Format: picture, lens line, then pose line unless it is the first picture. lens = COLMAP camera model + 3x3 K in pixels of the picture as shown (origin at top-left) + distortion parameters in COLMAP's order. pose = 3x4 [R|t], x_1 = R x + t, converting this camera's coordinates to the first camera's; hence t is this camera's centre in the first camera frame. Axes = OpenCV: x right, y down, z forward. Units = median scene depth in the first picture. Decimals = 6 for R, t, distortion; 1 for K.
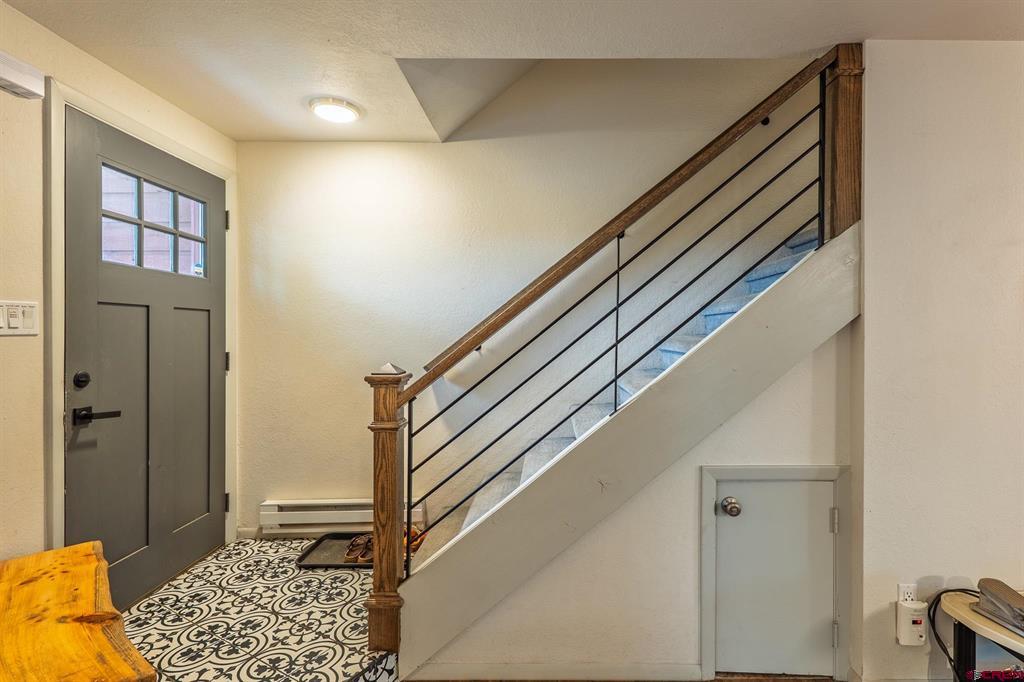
lens RADIAL K [[480.5, 0, 510.7], [0, 480.5, 331.0], [0, 0, 1]] dist [0.004839, -0.002889]
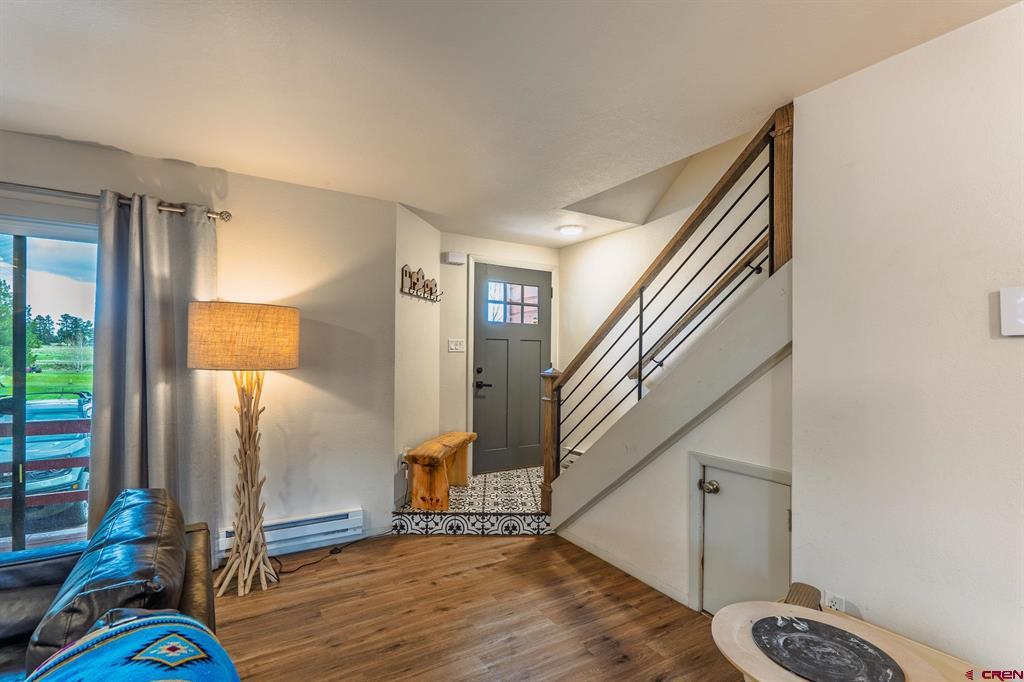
lens RADIAL K [[480.5, 0, 521.1], [0, 480.5, 349.3], [0, 0, 1]] dist [0.004839, -0.002889]
pose [[0.534529, 0.002873, -0.845145, 1.261104], [-0.009541, 0.999951, -0.002635, -0.002021], [0.845096, 0.009472, 0.534530, -0.140646]]
